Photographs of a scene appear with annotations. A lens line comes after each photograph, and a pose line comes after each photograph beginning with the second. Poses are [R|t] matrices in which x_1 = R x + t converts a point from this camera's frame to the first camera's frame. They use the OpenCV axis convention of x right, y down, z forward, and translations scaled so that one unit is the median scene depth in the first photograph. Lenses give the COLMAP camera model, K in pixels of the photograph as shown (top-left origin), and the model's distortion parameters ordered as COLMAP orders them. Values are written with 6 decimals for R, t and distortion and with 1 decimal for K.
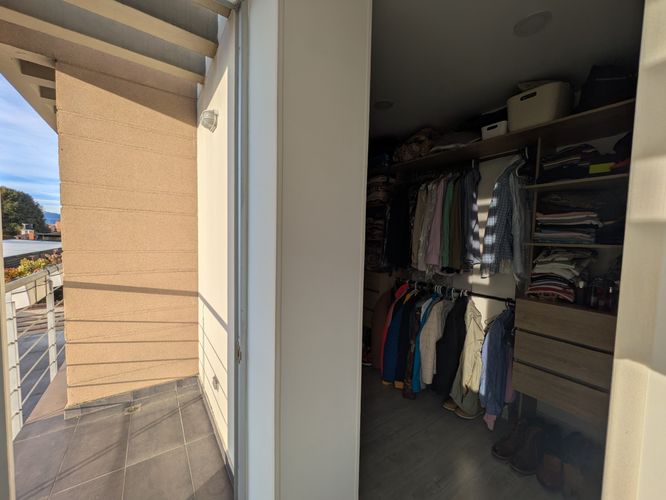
lens RADIAL K [[264.0, 0, 334.5], [0, 264.0, 253.1], [0, 0, 1]] dist [-0.001092, 0.000398]
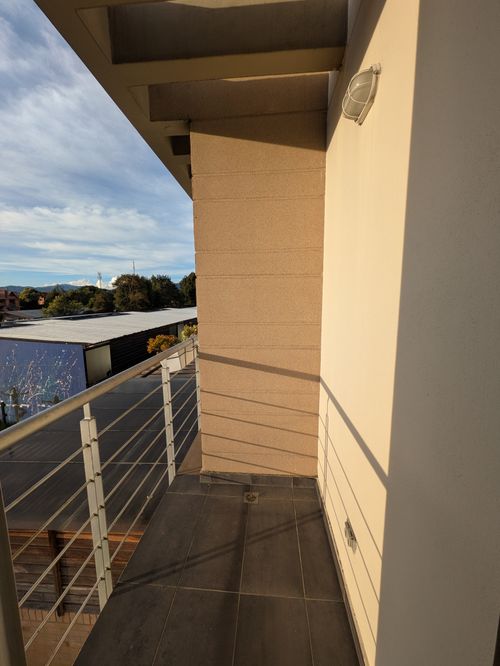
lens RADIAL K [[264.0, 0, 248.6], [0, 264.0, 334.0], [0, 0, 1]] dist [-0.001092, 0.000398]
pose [[0.769216, 0.050764, -0.636969, -0.229168], [-0.010767, 0.997728, 0.066512, -0.030727], [0.638898, -0.044304, 0.768015, 0.333503]]
